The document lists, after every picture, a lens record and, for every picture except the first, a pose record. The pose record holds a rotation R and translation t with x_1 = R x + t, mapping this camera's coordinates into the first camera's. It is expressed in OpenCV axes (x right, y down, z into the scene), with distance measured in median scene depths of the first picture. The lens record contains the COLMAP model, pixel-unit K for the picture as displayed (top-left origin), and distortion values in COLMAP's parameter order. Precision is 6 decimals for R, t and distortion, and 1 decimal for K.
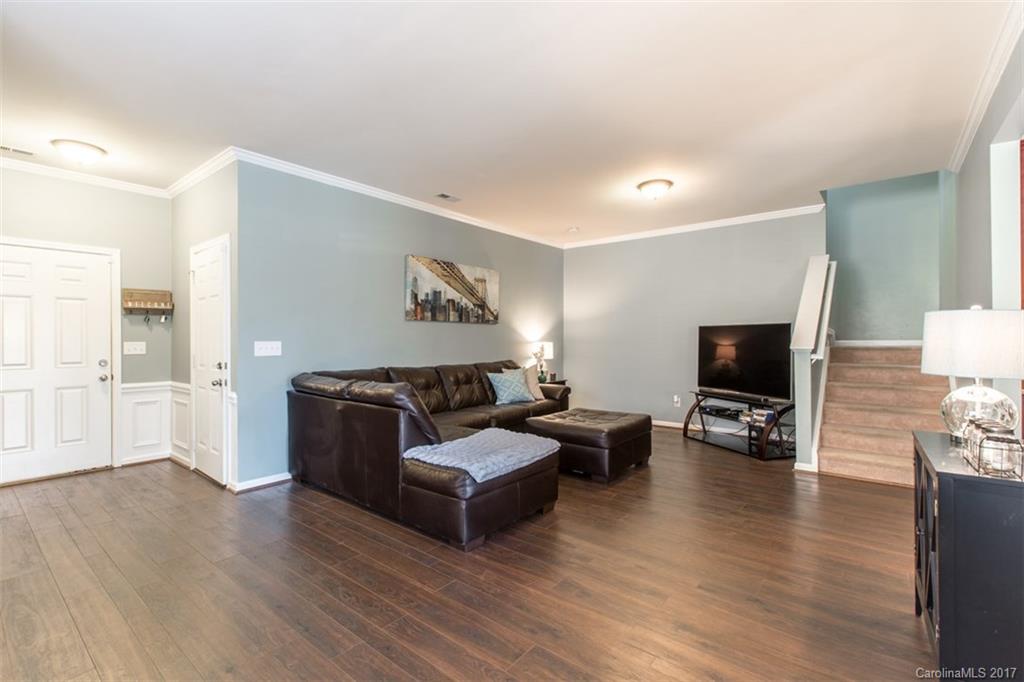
lens RADIAL K [[459.4, 0, 509.0], [0, 459.4, 336.3], [0, 0, 1]] dist [0.001198, 0.000102]
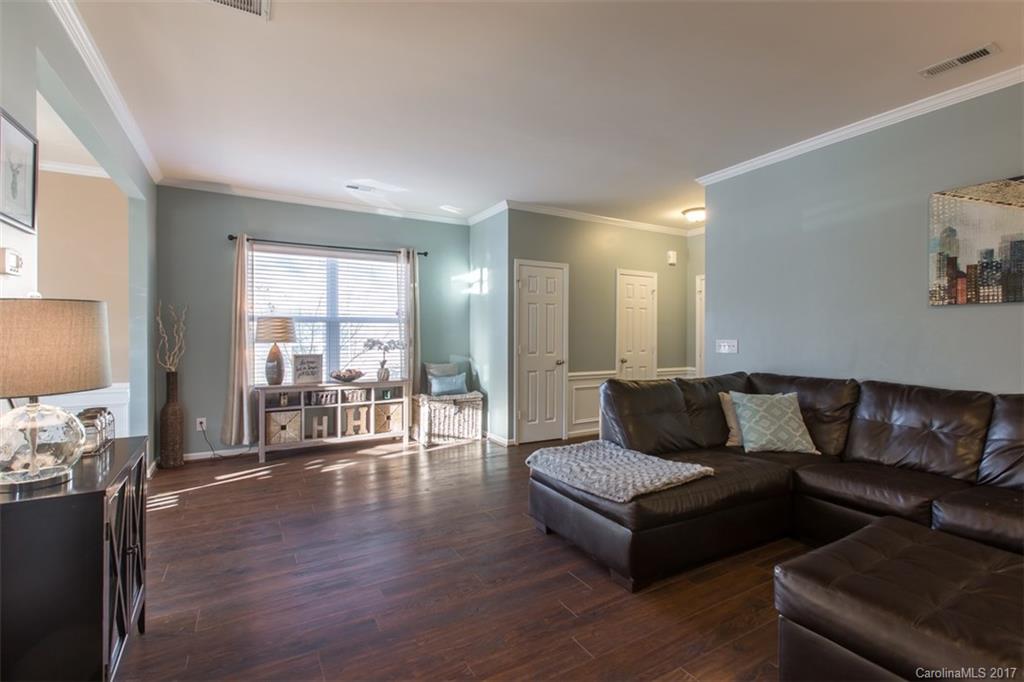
lens RADIAL K [[459.4, 0, 509.0], [0, 459.4, 336.3], [0, 0, 1]] dist [0.001198, 0.000102]
pose [[-0.359249, 0.001797, -0.933240, 0.473106], [0.001695, 0.999998, 0.001273, 0.001146], [0.933240, -0.001125, -0.359252, 0.647762]]
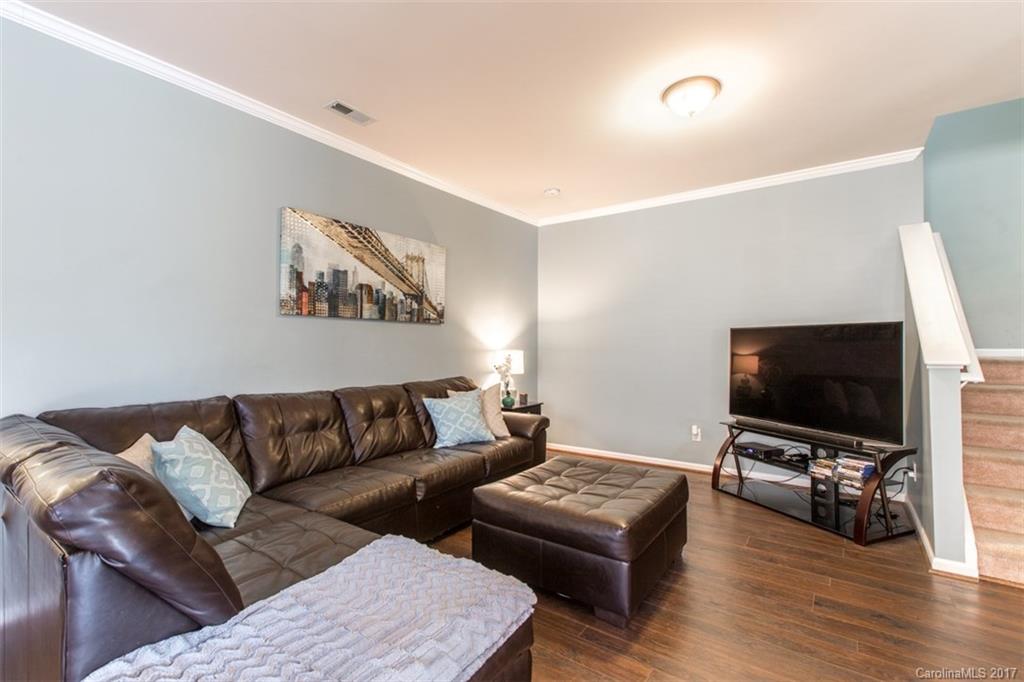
lens RADIAL K [[459.4, 0, 509.0], [0, 459.4, 336.3], [0, 0, 1]] dist [0.001198, 0.000102]
pose [[0.998205, 0.002622, 0.059825, 0.036643], [-0.001730, 0.999887, -0.014947, 0.001453], [-0.059857, 0.014817, 0.998097, 0.346780]]
